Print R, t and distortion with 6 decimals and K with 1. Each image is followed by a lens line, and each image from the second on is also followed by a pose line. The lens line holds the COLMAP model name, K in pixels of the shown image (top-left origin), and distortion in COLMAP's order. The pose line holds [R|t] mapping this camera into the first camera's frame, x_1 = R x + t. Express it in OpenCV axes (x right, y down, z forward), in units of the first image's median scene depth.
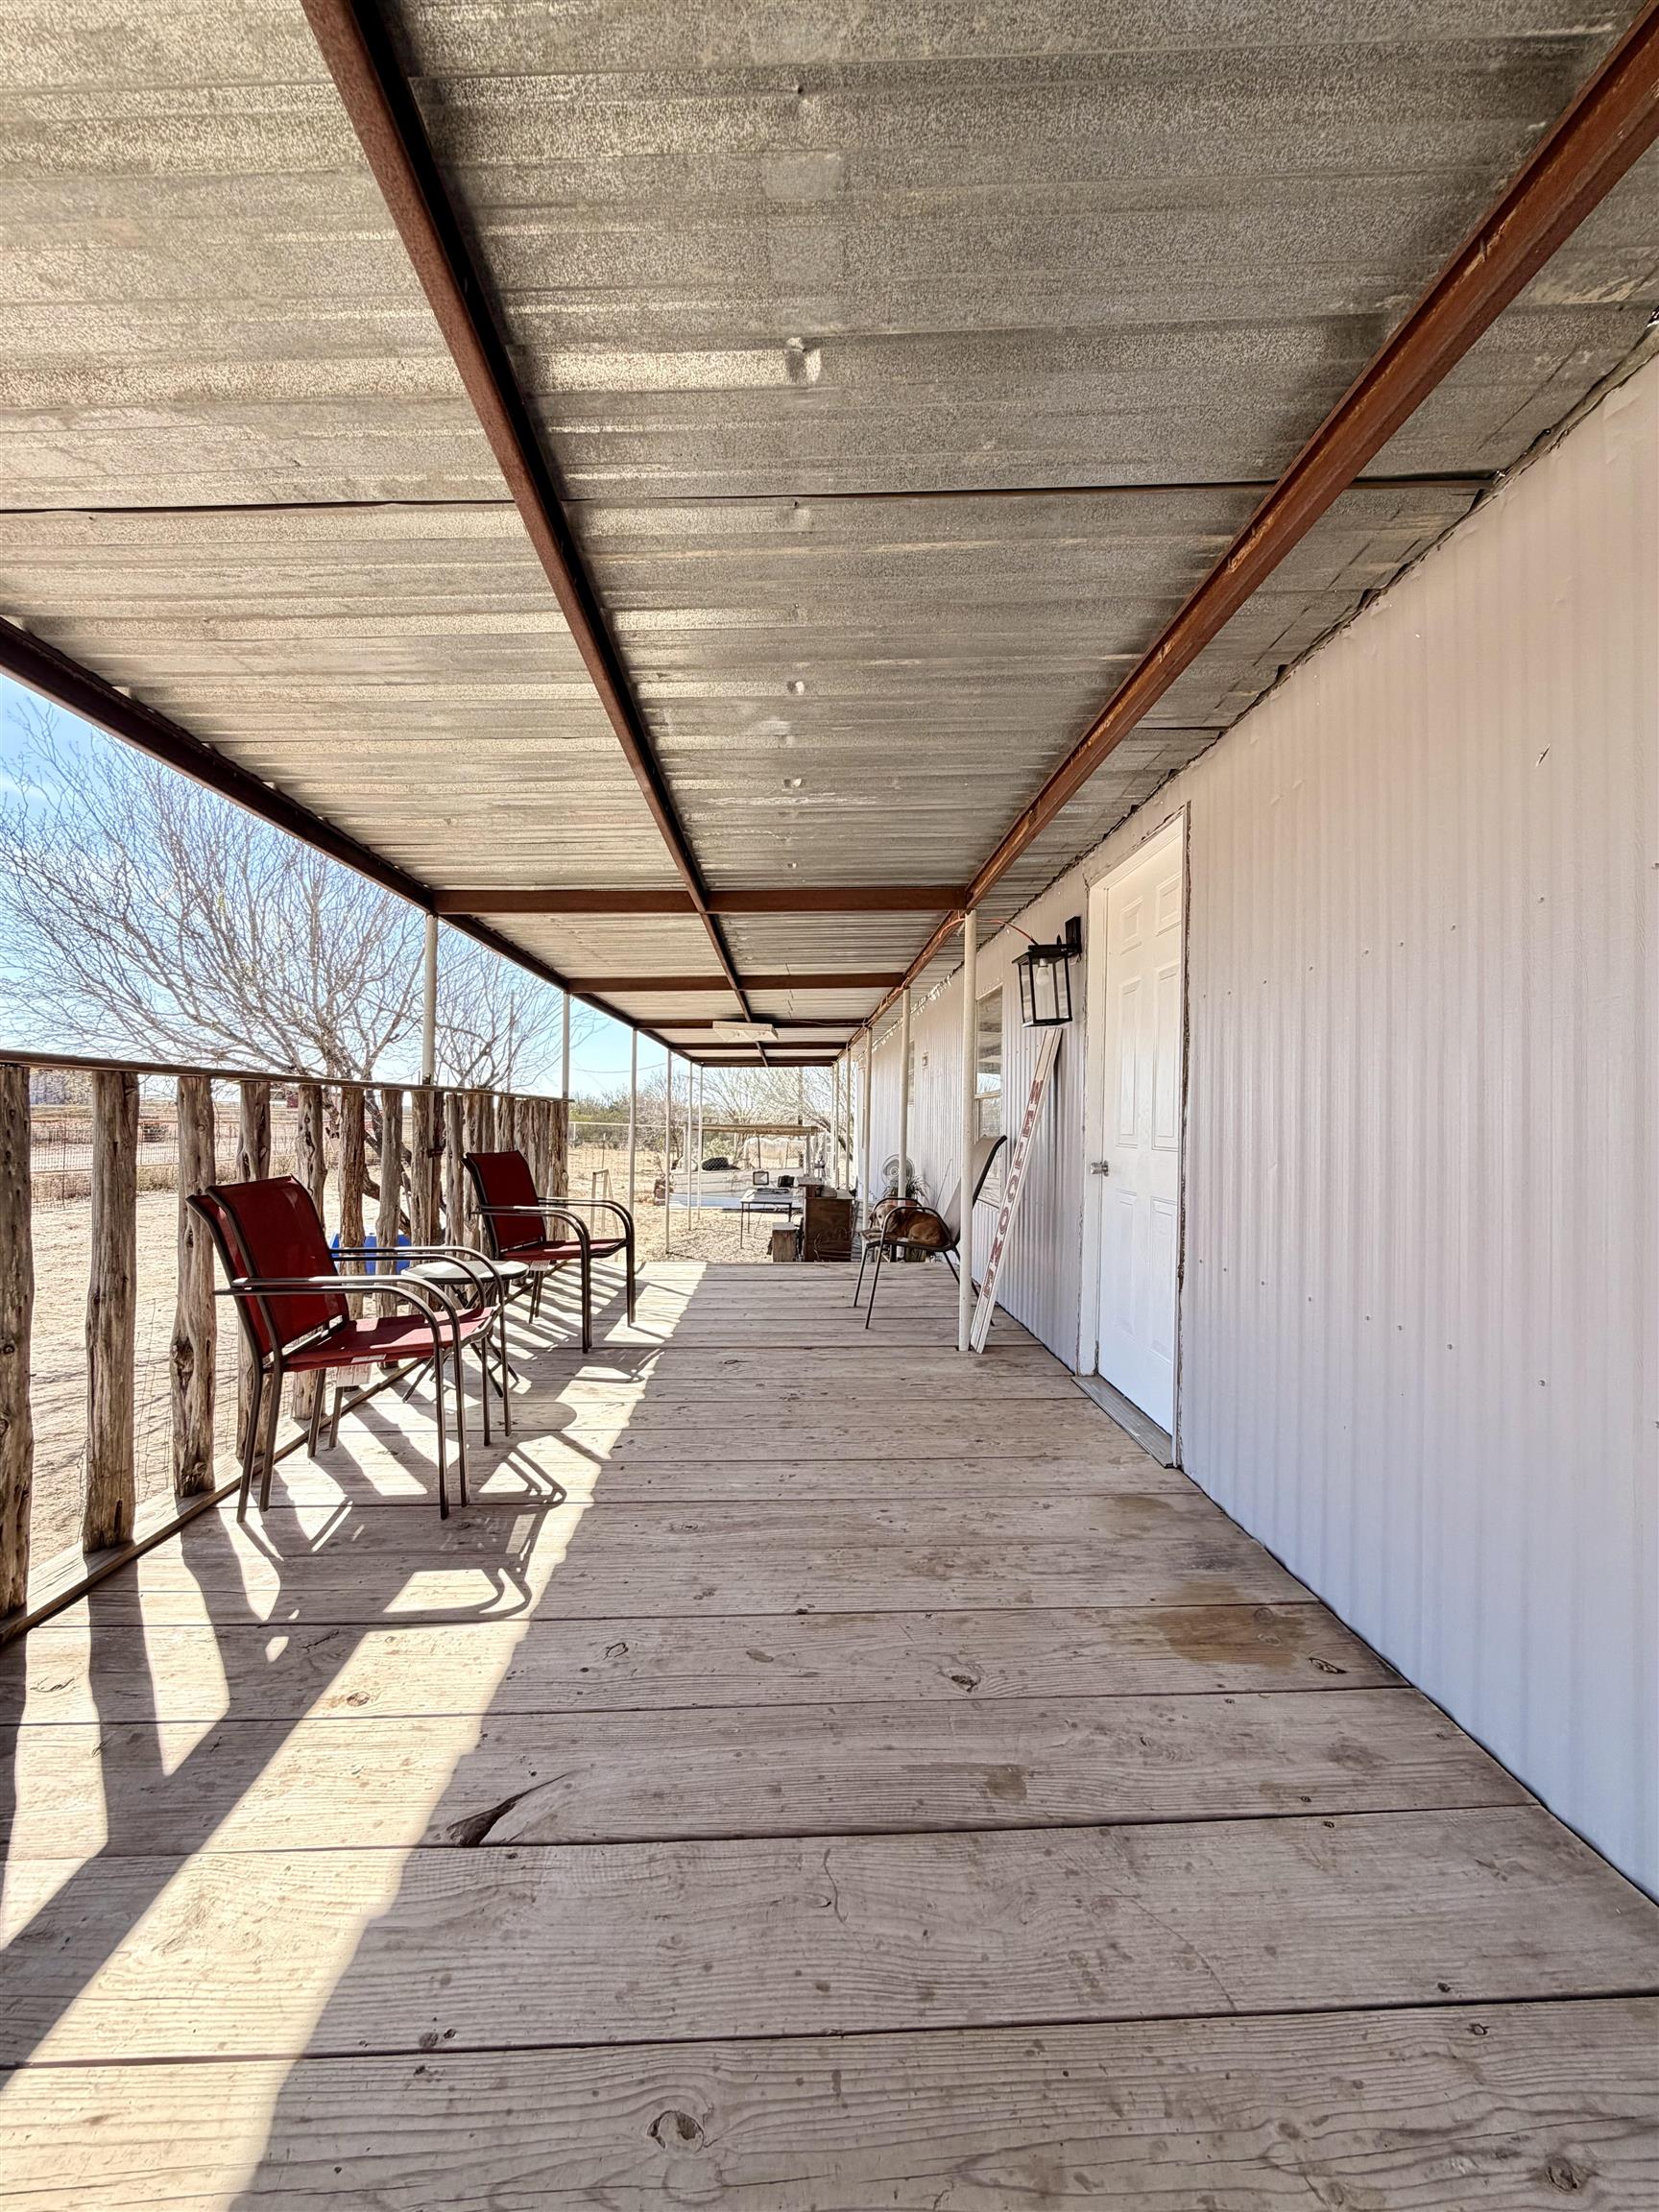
lens RADIAL K [[885.9, 0, 826.9], [0, 885.9, 1114.5], [0, 0, 1]] dist [0.001656, -0.000016]
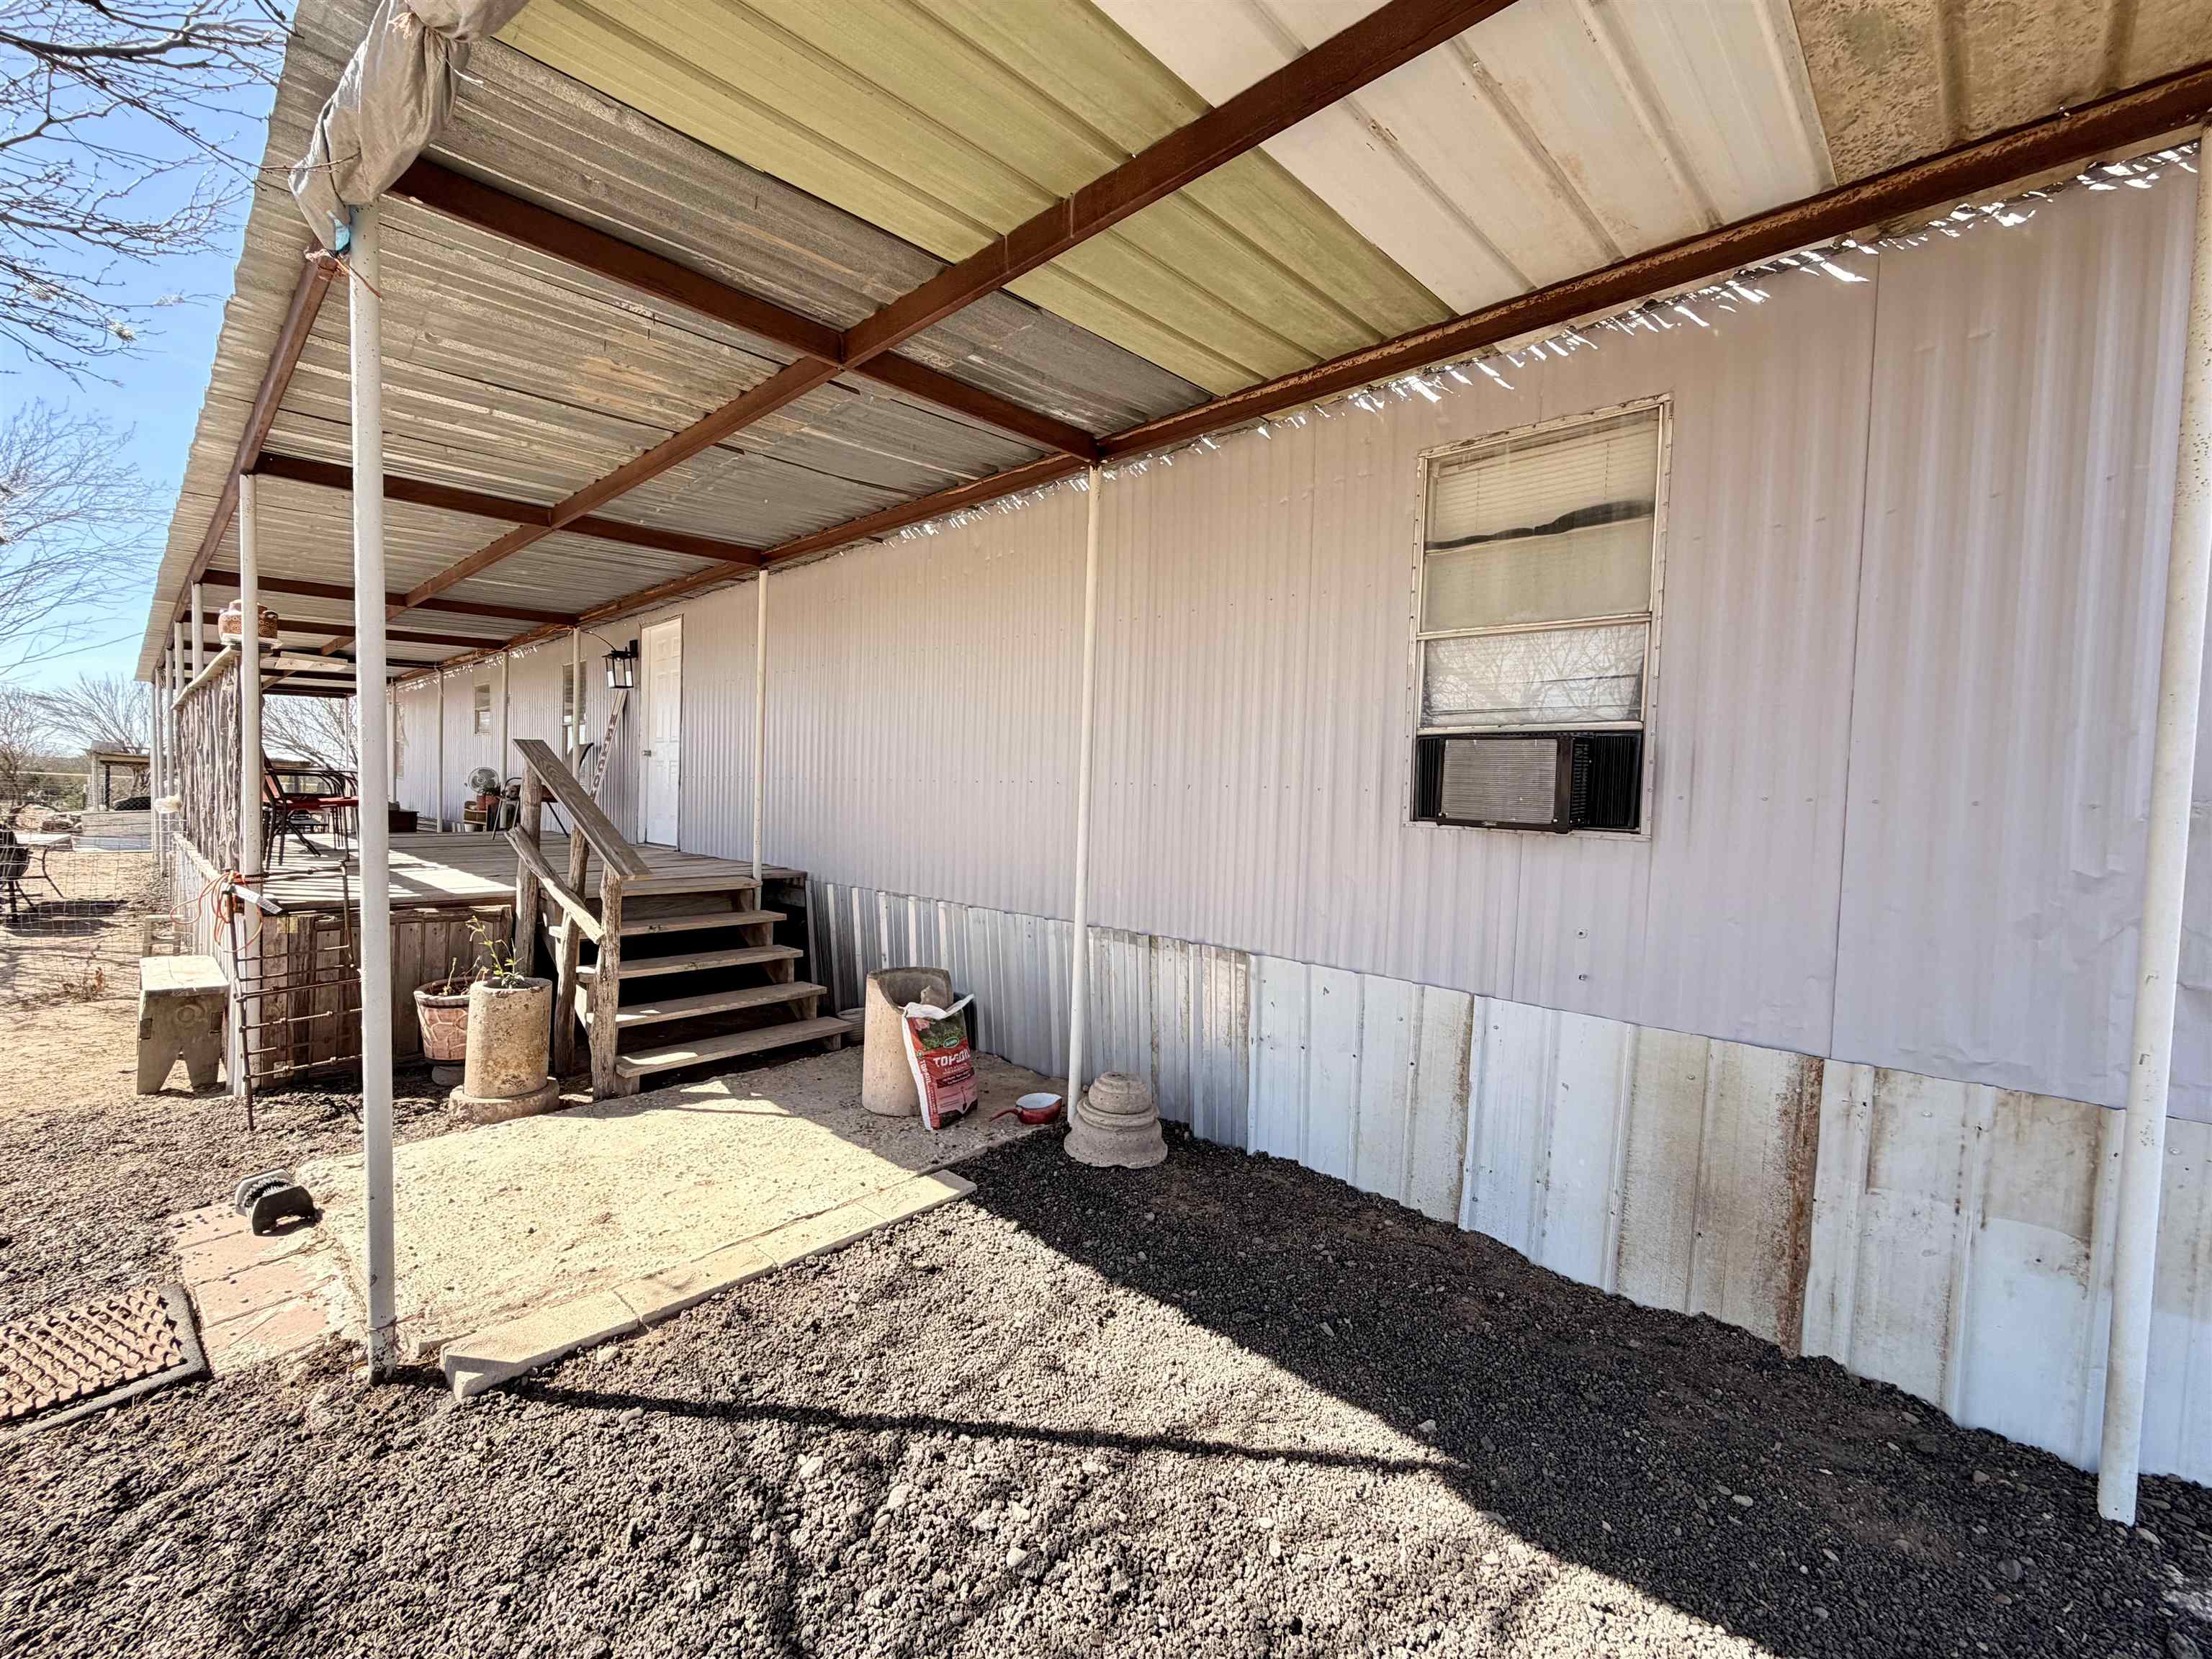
lens RADIAL K [[935.9, 0, 1106.3], [0, 935.9, 835.2], [0, 0, 1]] dist [0.000889, 0.000075]
pose [[0.724537, -0.019180, 0.688969, -0.479461], [-0.020777, 0.998551, 0.049648, 0.121064], [-0.688923, -0.050286, 0.723088, -1.502686]]
